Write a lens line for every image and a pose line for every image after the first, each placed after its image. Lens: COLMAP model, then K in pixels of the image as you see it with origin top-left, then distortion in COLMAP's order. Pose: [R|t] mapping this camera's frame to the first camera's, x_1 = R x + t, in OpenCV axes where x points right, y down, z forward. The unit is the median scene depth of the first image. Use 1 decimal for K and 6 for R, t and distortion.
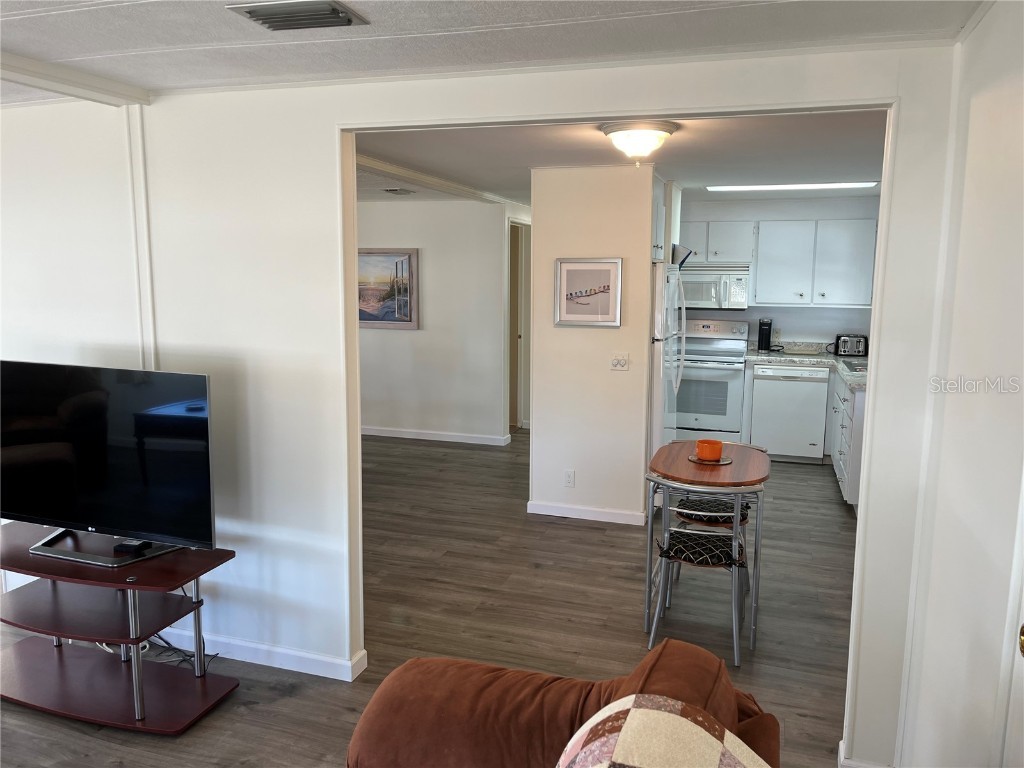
lens RADIAL K [[777.7, 0, 521.9], [0, 777.7, 381.0], [0, 0, 1]] dist [0.077693, -0.109329]
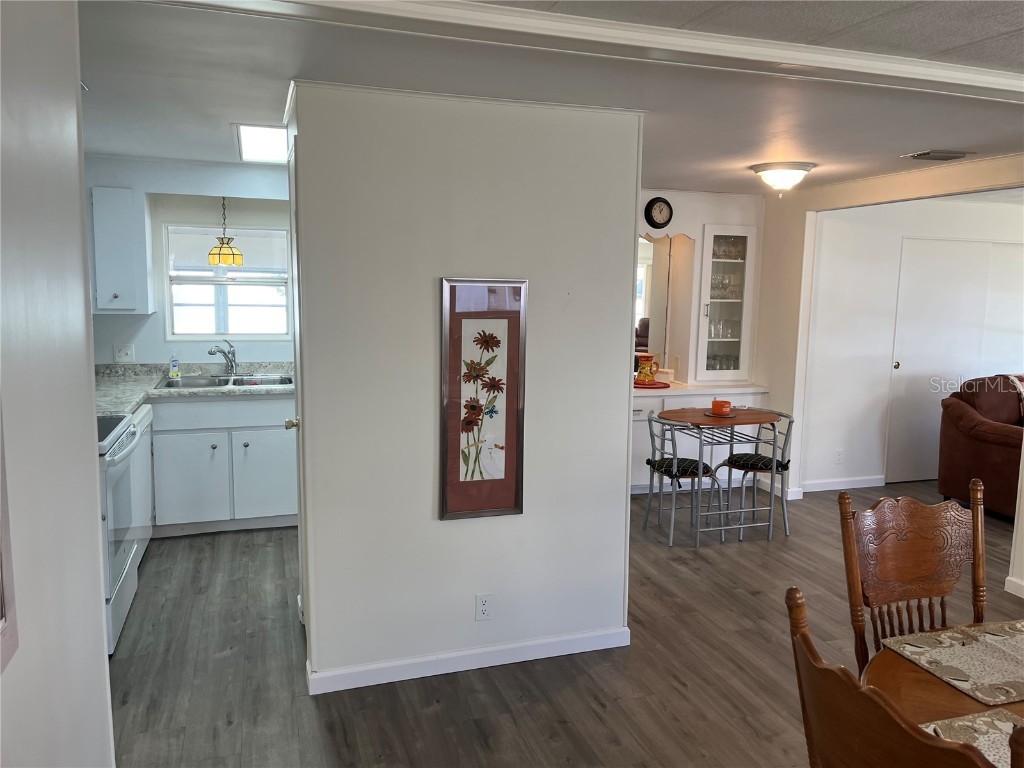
lens RADIAL K [[777.7, 0, 520.8], [0, 777.7, 376.3], [0, 0, 1]] dist [0.077693, -0.109329]
pose [[-0.595159, -0.123051, 0.794131, -0.539217], [0.086927, 0.972551, 0.215844, -0.248250], [-0.798893, 0.197492, -0.568126, 1.749582]]
